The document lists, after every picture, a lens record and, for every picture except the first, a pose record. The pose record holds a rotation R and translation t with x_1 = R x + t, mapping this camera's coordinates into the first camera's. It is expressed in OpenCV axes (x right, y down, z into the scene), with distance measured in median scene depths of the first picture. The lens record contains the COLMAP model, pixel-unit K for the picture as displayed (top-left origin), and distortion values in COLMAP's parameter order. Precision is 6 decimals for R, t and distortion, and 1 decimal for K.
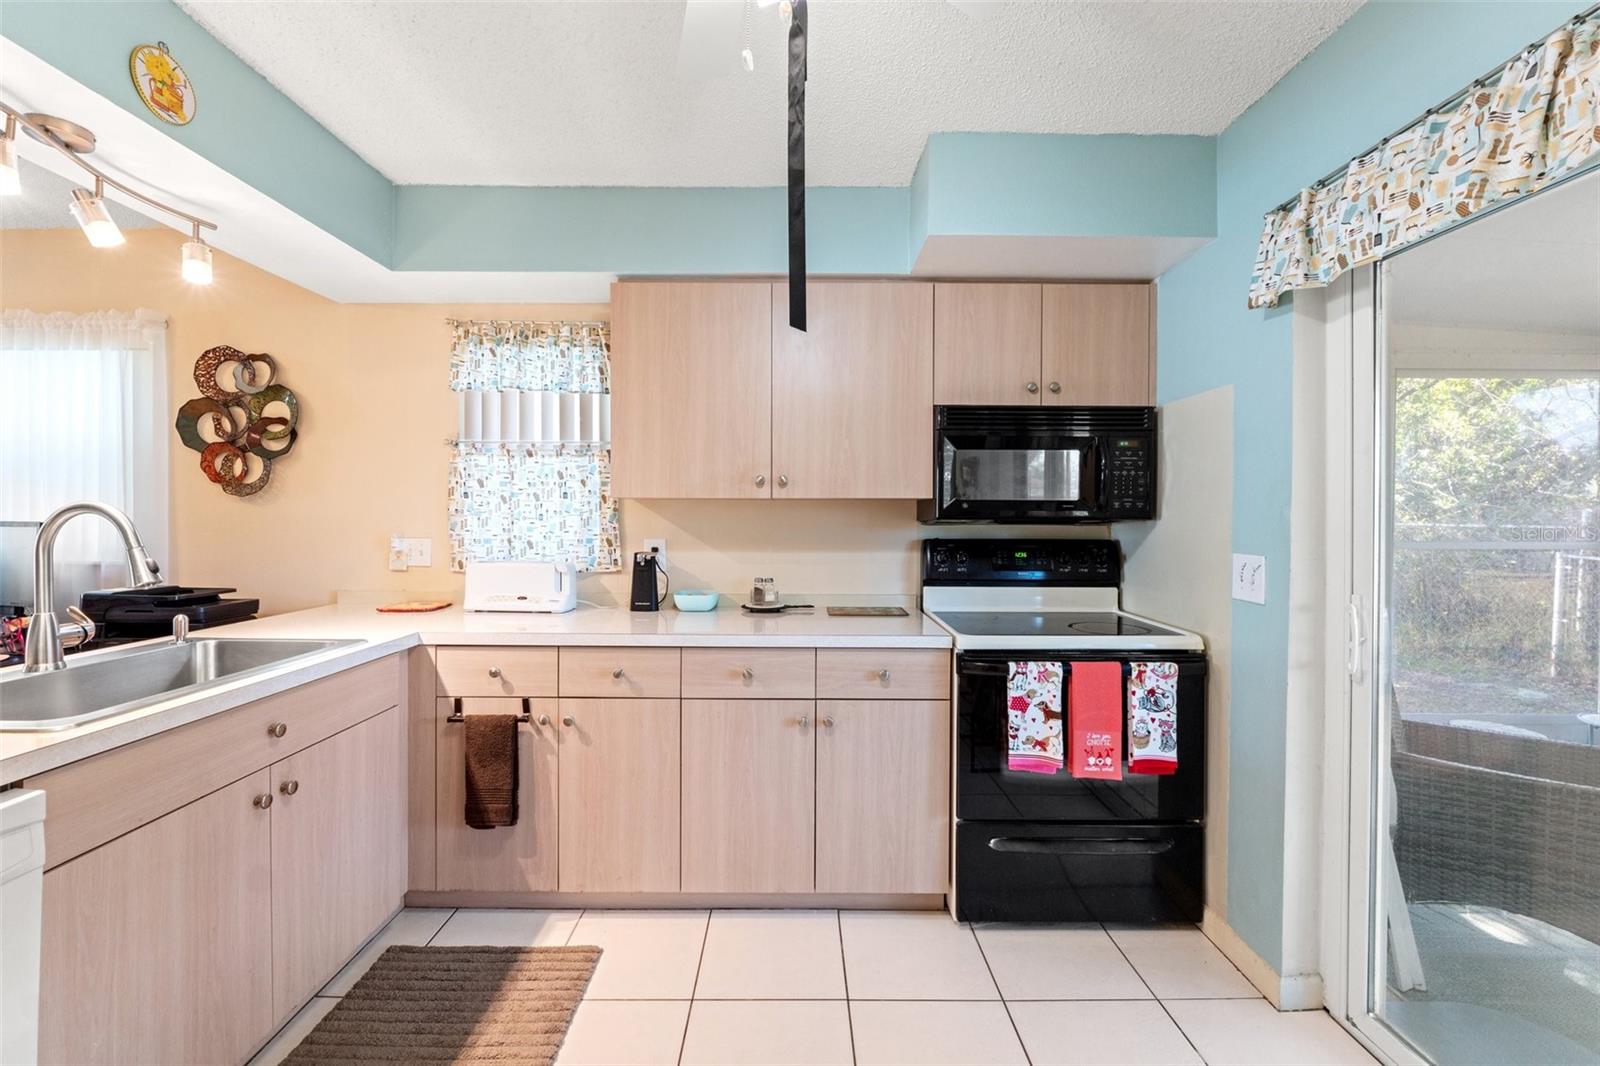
lens RADIAL K [[676.1, 0, 796.0], [0, 676.1, 519.6], [0, 0, 1]] dist [-0.004213, -0.000394]
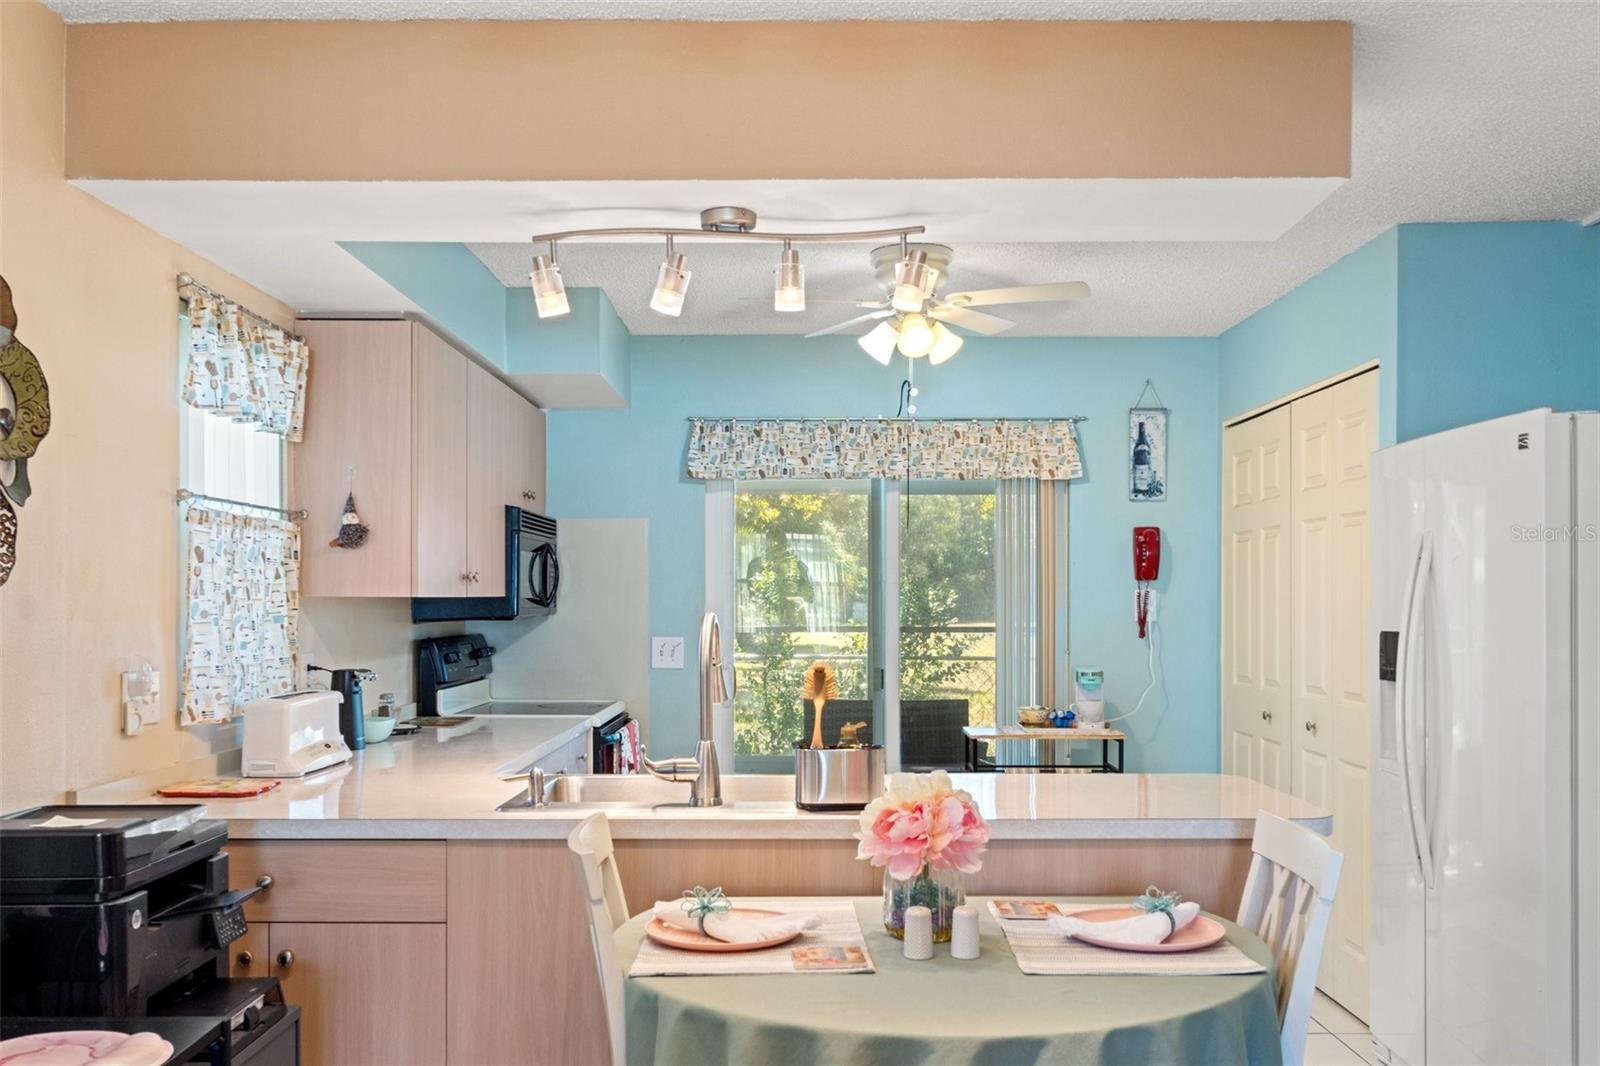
lens RADIAL K [[1391.2, 0, 794.4], [0, 1391.2, 605.7], [0, 0, 1]] dist [-0.002287, -0.000113]
pose [[0.004575, -0.009418, 0.999945, -1.782346], [0.007335, 0.999929, 0.009384, -0.032357], [-0.999963, 0.007292, 0.004644, 0.527478]]
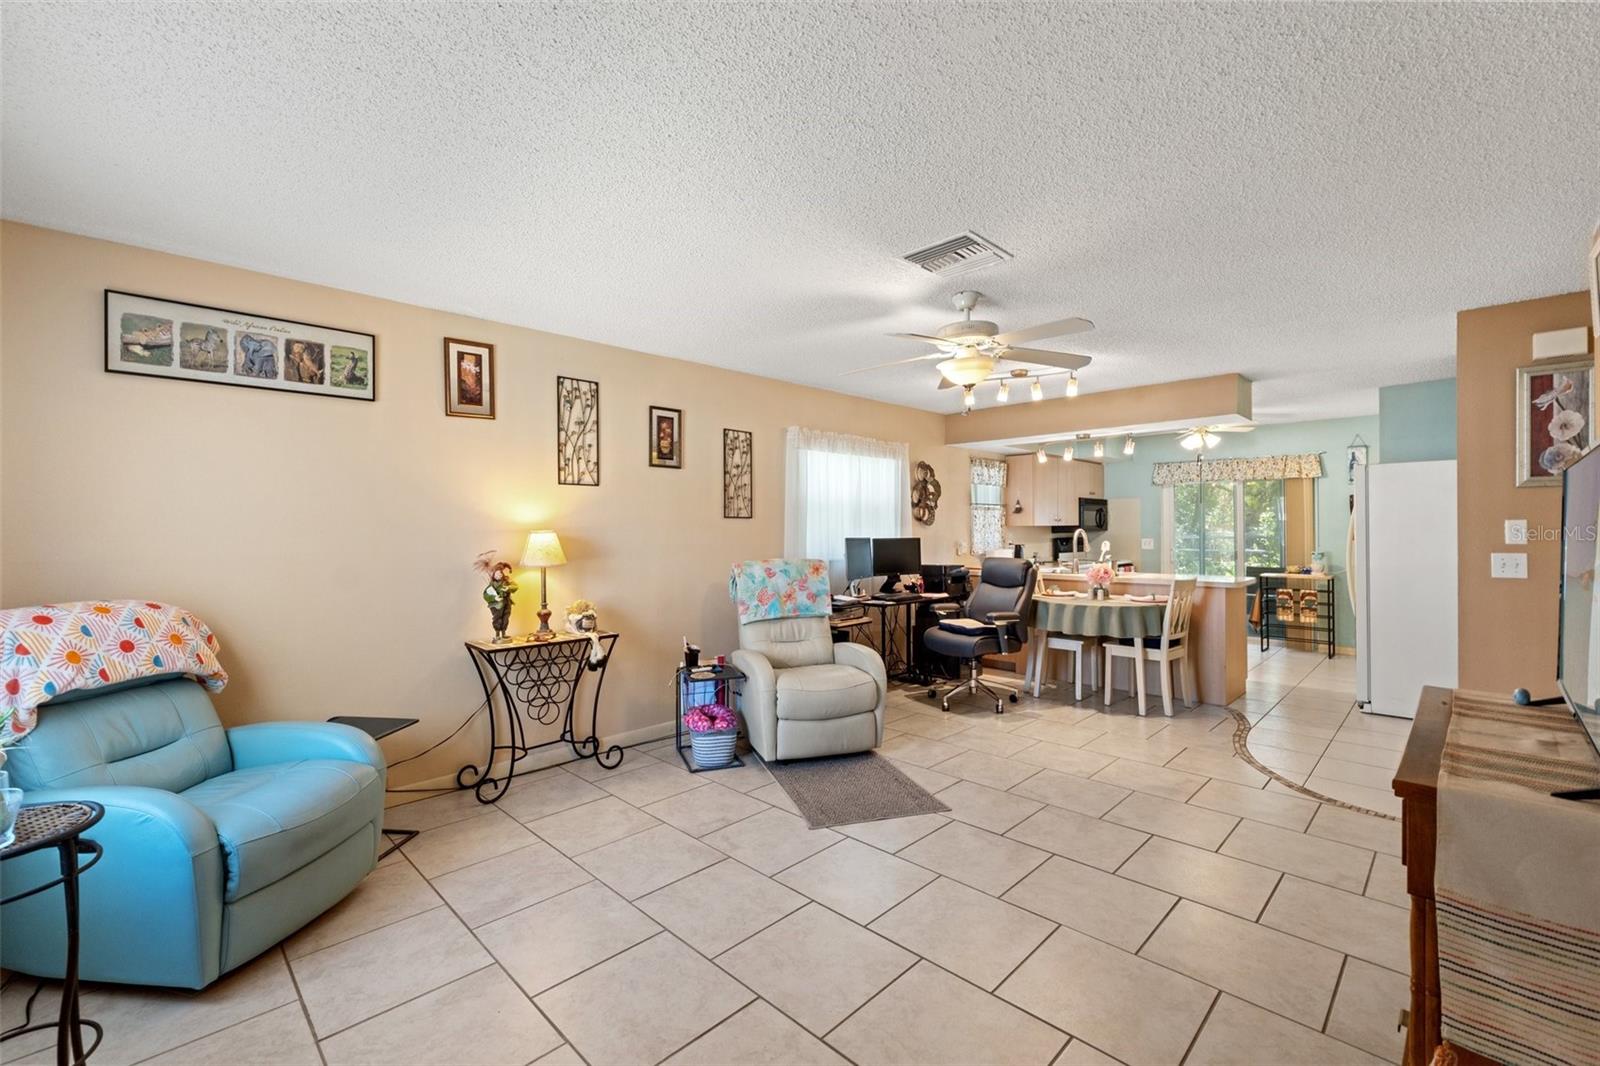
lens RADIAL K [[674.6, 0, 799.1], [0, 674.6, 524.7], [0, 0, 1]] dist [-0.006483, -0.000563]
pose [[0.706054, -0.005975, 0.708133, -2.972027], [0.015012, 0.999866, -0.006530, -0.031493], [-0.707999, 0.015241, 0.706049, -0.352927]]
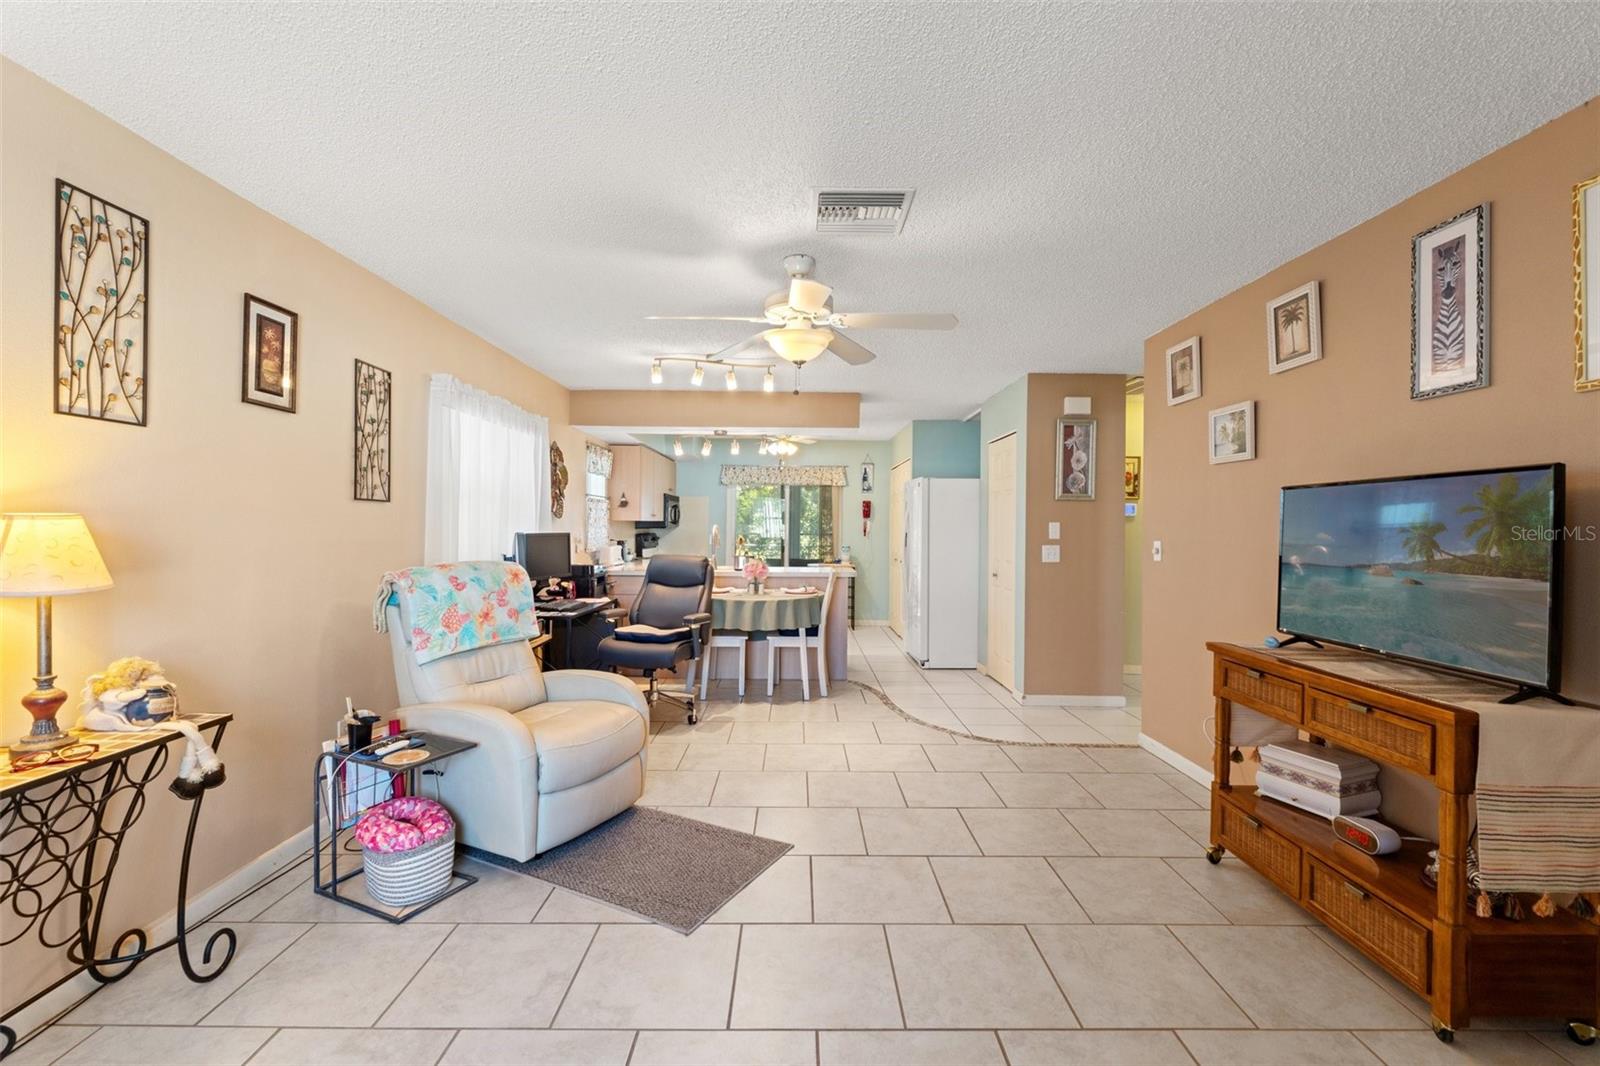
lens RADIAL K [[674.6, 0, 799.1], [0, 674.6, 524.7], [0, 0, 1]] dist [-0.006483, -0.000563]
pose [[-0.003492, -0.005189, 0.999980, -2.976322], [-0.002382, 0.999984, 0.005181, -0.030458], [-0.999991, -0.002364, -0.003504, 0.321851]]
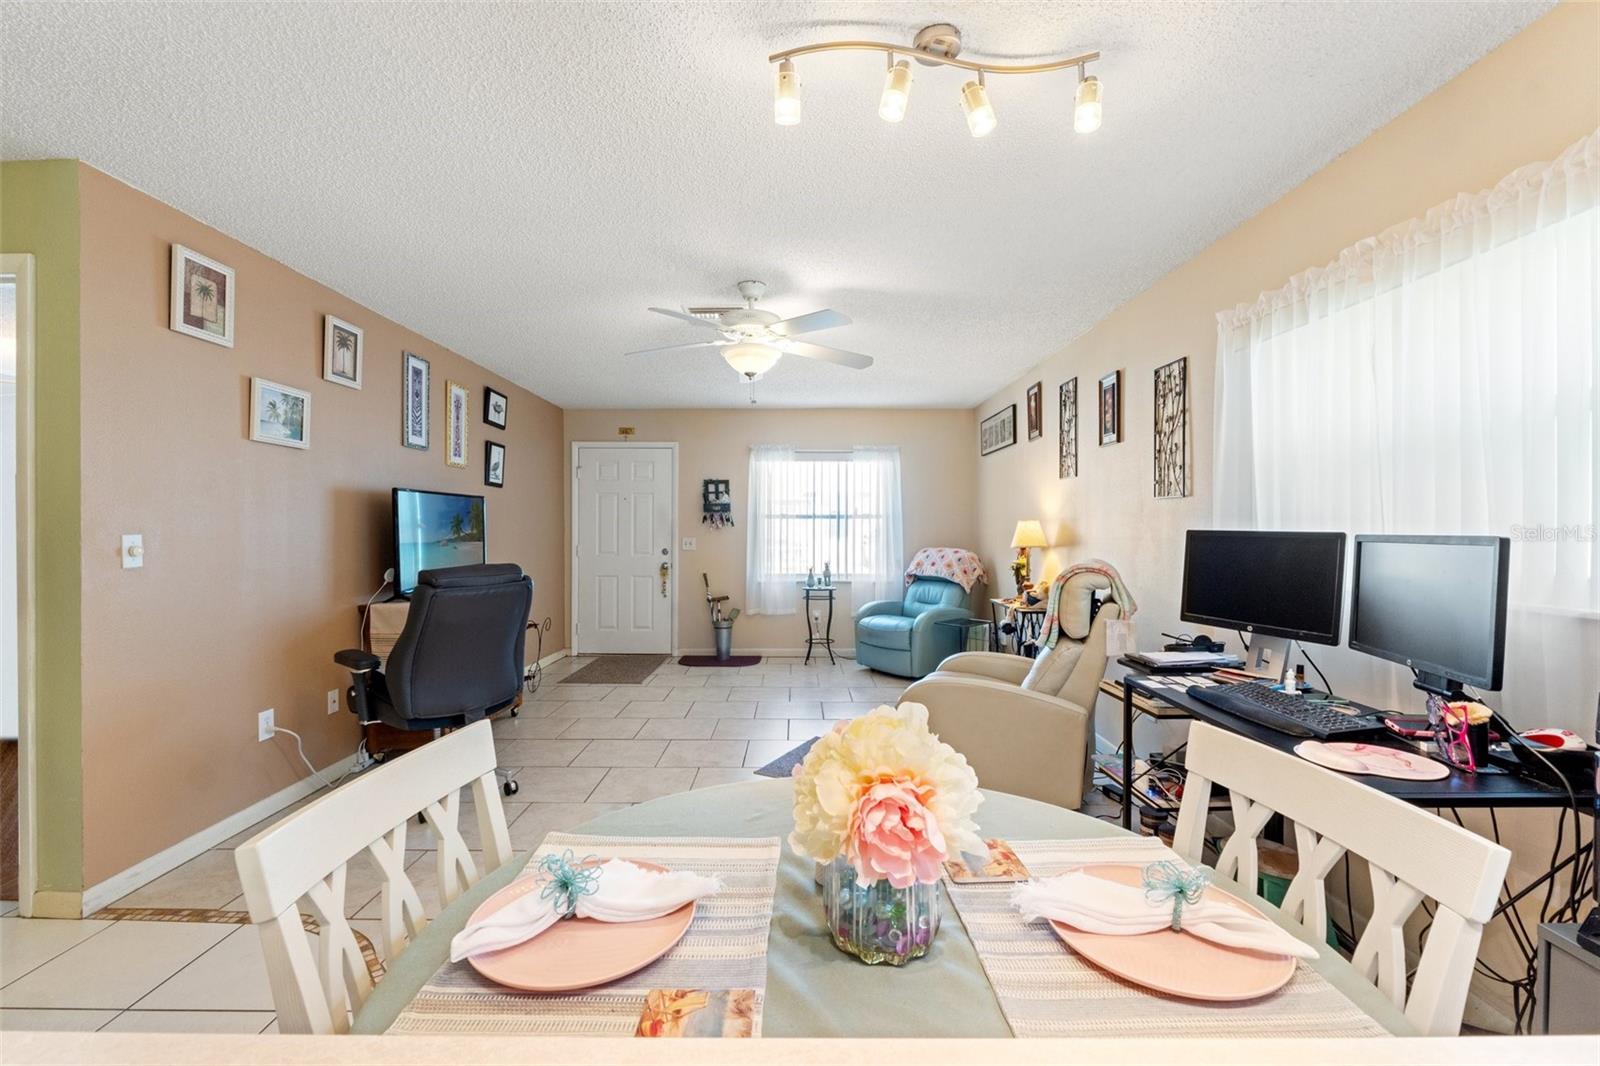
lens RADIAL K [[677.5, 0, 797.9], [0, 677.5, 532.1], [0, 0, 1]] dist [-0.000630, -0.000105]
pose [[-0.002760, -0.003355, -0.999991, -0.551108], [-0.006928, 0.999970, -0.003336, 0.005544], [0.999972, 0.006919, -0.002783, 0.415254]]
